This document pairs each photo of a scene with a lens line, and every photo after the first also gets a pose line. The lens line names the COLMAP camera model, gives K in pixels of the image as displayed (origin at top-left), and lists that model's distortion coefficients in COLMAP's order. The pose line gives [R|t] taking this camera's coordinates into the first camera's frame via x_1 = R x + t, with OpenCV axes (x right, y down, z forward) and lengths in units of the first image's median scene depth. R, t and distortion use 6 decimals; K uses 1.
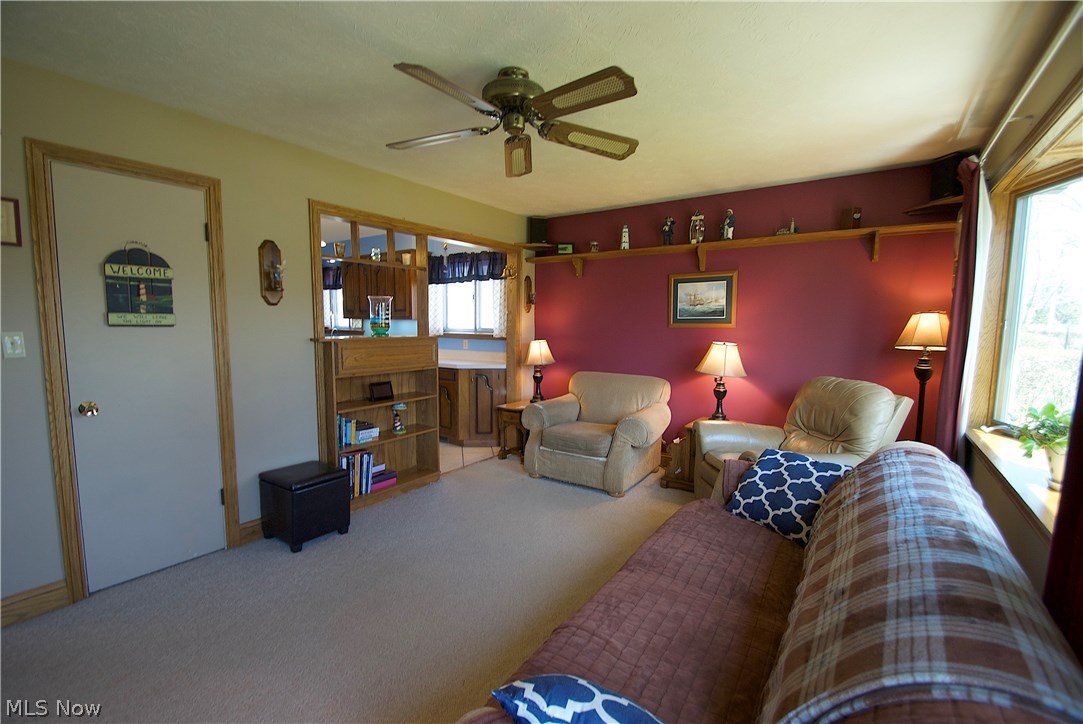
lens RADIAL K [[475.7, 0, 539.8], [0, 475.7, 368.8], [0, 0, 1]] dist [0.002753, -0.010132]
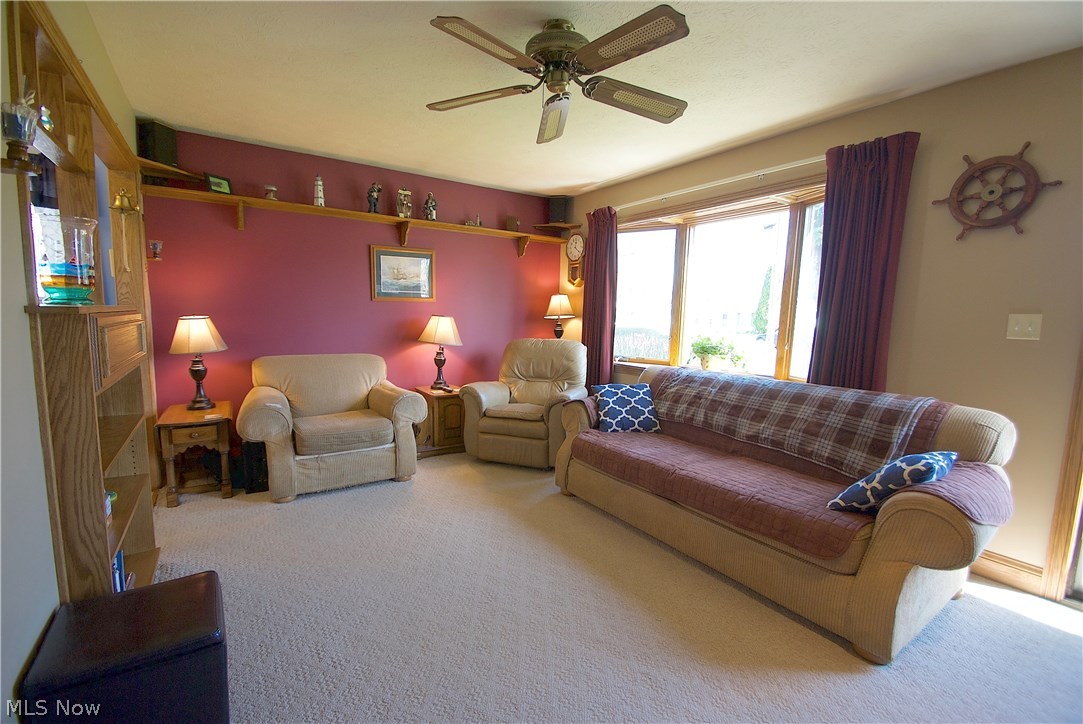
lens RADIAL K [[475.7, 0, 539.8], [0, 475.7, 368.8], [0, 0, 1]] dist [0.002753, -0.010132]
pose [[0.360067, -0.109210, 0.926512, -0.544071], [0.068491, 0.993539, 0.090493, -0.015568], [-0.930409, 0.030874, 0.365221, 0.371767]]
